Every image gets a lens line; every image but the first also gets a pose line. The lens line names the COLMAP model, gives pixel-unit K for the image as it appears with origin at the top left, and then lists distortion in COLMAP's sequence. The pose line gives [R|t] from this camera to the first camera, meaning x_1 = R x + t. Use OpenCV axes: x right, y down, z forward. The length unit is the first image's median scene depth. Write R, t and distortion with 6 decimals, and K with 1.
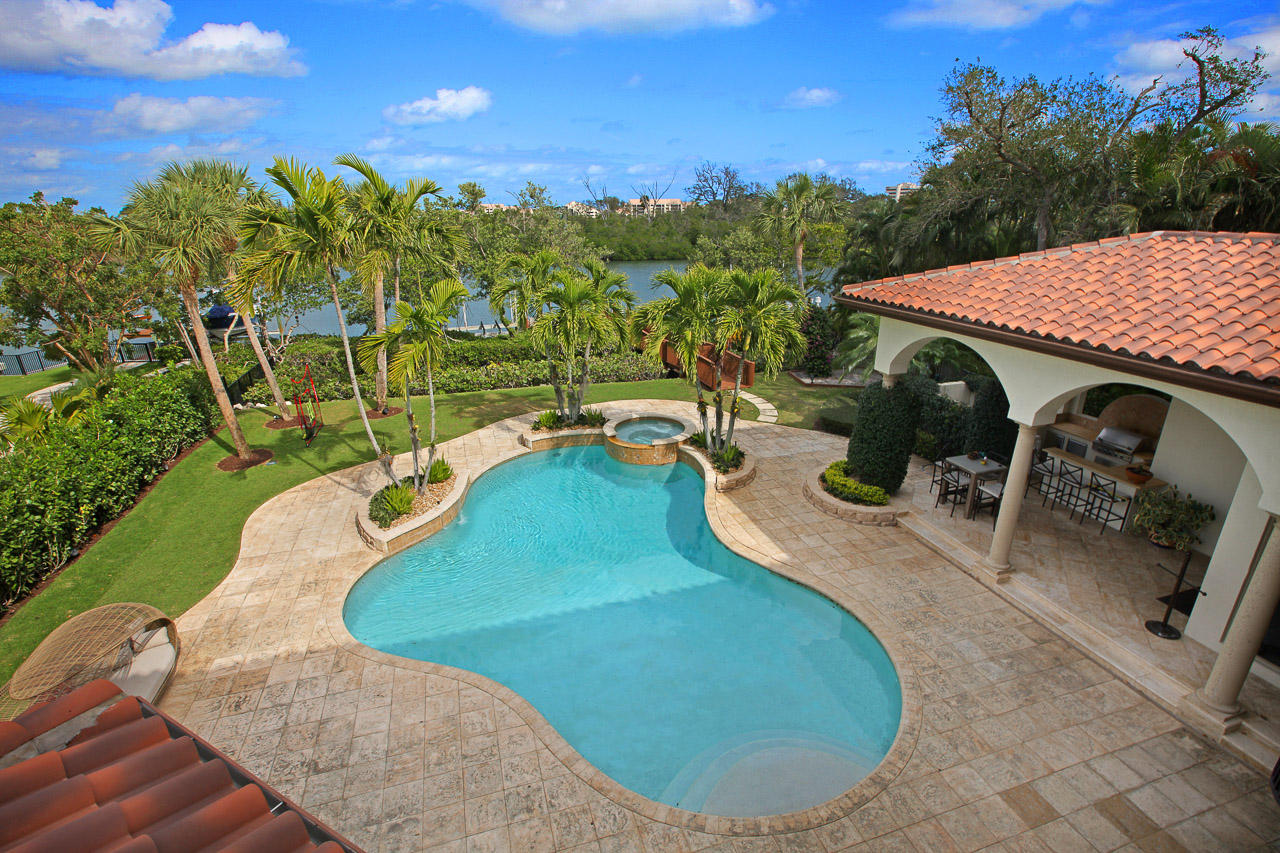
lens RADIAL K [[609.6, 0, 640.0], [0, 609.6, 426.5], [0, 0, 1]] dist [-0.043805, 0.015036]
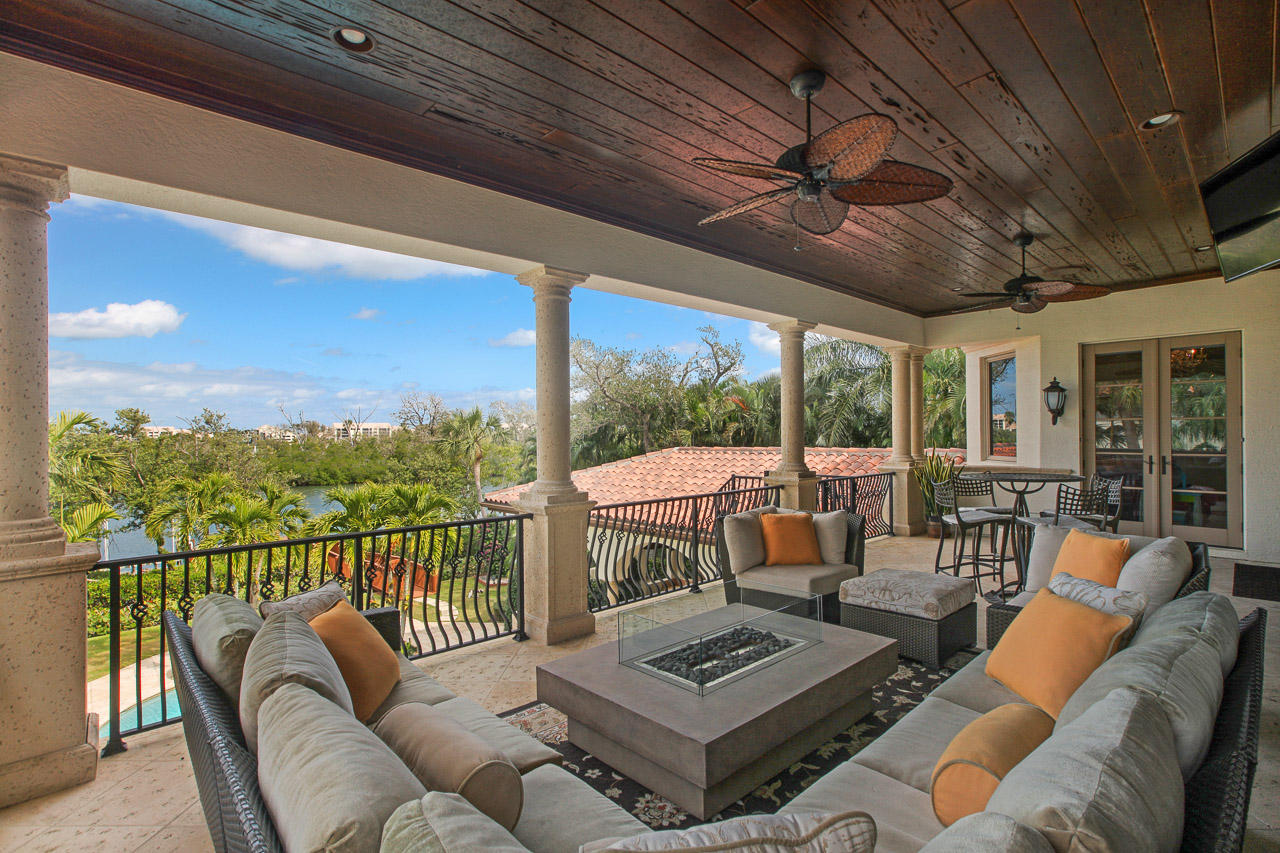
lens RADIAL K [[609.6, 0, 640.0], [0, 609.6, 426.5], [0, 0, 1]] dist [-0.043805, 0.015036]
pose [[0.898809, 0.002635, 0.438333, 0.045583], [0.149568, 0.938125, -0.312331, 0.057963], [-0.412034, 0.346286, 0.842801, -0.179750]]
